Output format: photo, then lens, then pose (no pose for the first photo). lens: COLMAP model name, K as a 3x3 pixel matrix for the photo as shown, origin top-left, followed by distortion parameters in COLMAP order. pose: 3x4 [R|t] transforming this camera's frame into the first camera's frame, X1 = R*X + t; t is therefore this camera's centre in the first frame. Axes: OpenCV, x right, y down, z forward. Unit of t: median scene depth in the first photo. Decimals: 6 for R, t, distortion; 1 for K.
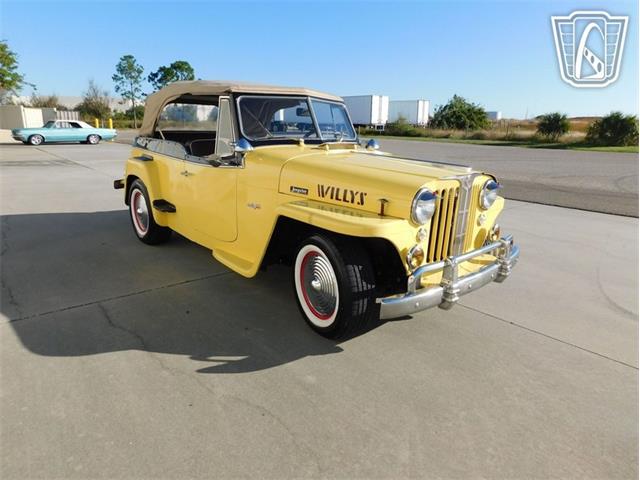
lens RADIAL K [[420.9, 0, 320.0], [0, 420.9, 236.0], [0, 0, 1]] dist [-0.061449, 0.045766]
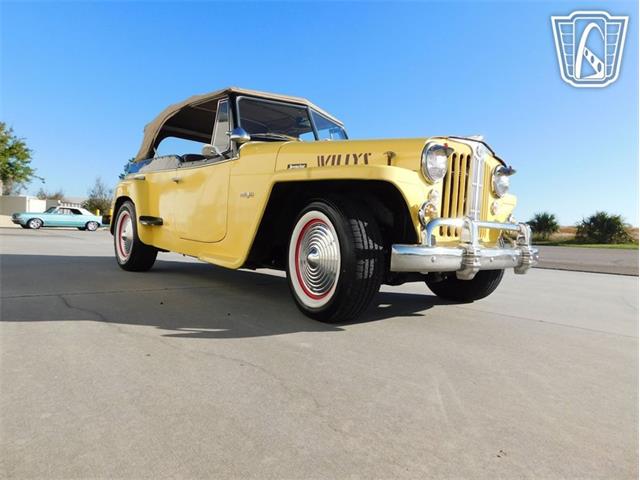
lens RADIAL K [[420.9, 0, 320.0], [0, 420.9, 236.0], [0, 0, 1]] dist [-0.061449, 0.045766]
pose [[0.999726, 0.020988, 0.010374, -0.004827], [-0.017765, 0.968672, -0.247709, 0.238158], [-0.015248, 0.247457, 0.968779, 0.127480]]
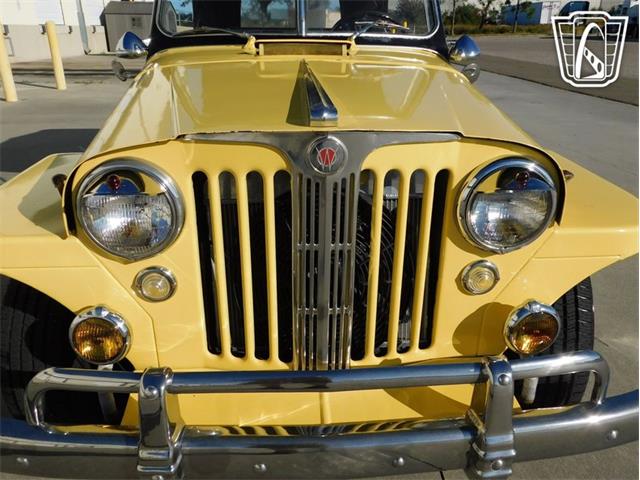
lens RADIAL K [[520.2, 0, 320.5], [0, 520.2, 235.6], [0, 0, 1]] dist [-0.002318, 0.013280]
pose [[0.782358, 0.214045, -0.584894, 0.489030], [-0.146275, 0.975971, 0.161504, -0.111291], [0.605409, -0.040799, 0.794868, 0.568283]]
